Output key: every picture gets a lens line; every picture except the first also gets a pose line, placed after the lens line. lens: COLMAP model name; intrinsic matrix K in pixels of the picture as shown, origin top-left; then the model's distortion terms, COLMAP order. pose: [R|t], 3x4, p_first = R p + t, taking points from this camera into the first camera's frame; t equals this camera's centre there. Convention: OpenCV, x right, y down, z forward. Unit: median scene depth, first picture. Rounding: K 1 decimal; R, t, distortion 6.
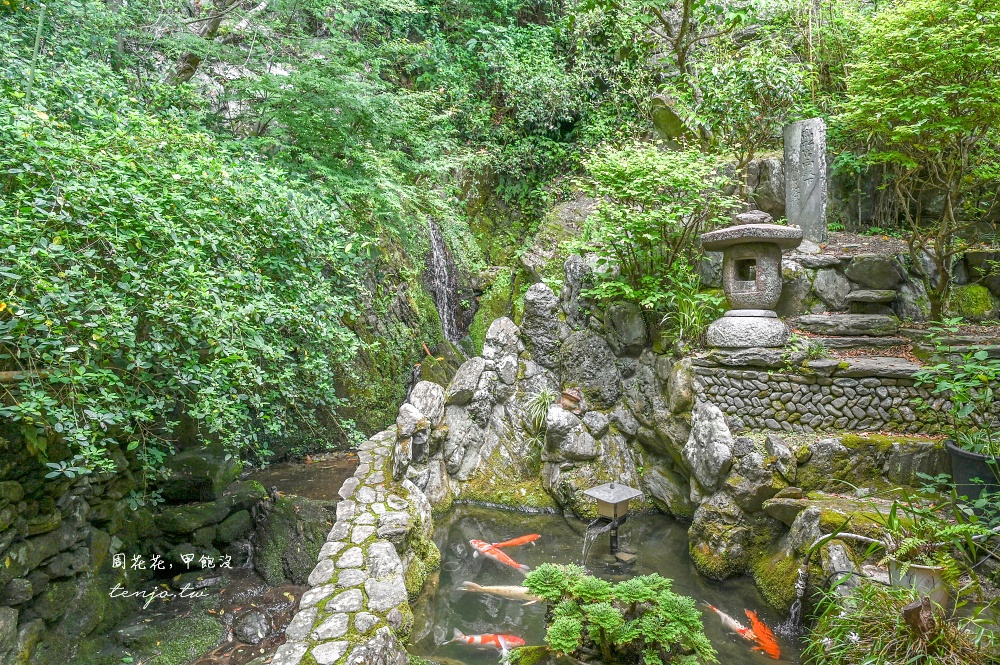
lens RADIAL K [[618.3, 0, 500.6], [0, 618.3, 398.0], [0, 0, 1]] dist [-0.013099, -0.001394]
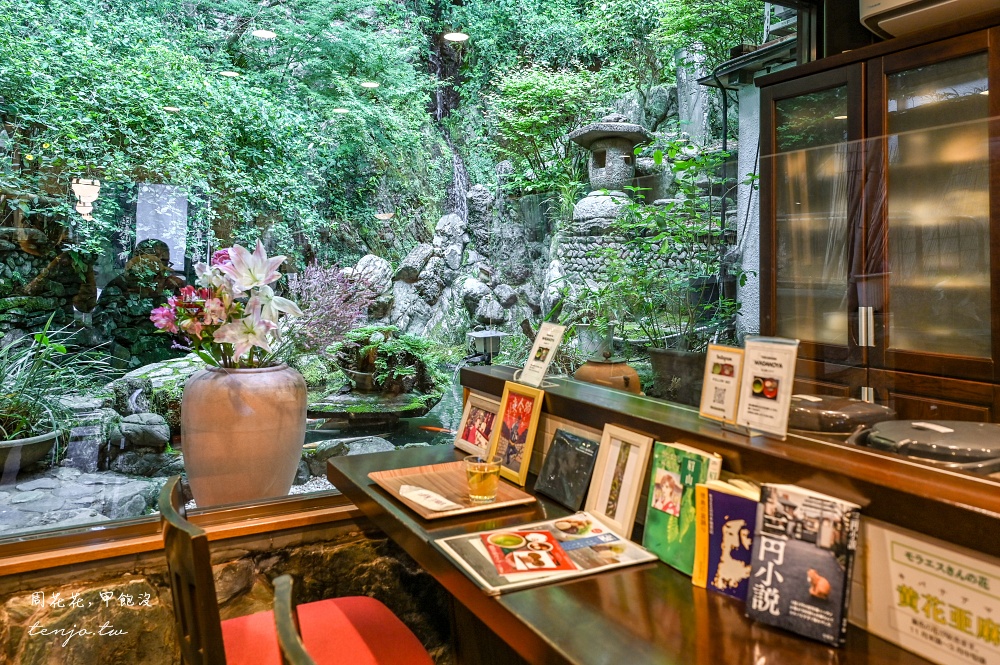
lens RADIAL K [[684.6, 0, 515.0], [0, 684.6, 332.2], [0, 0, 1]] dist [-0.002681, -0.000163]
pose [[0.982419, 0.044477, -0.181315, 0.413121], [-0.059419, 0.995194, -0.077829, 0.214763], [0.176982, 0.087234, 0.980340, -0.294300]]
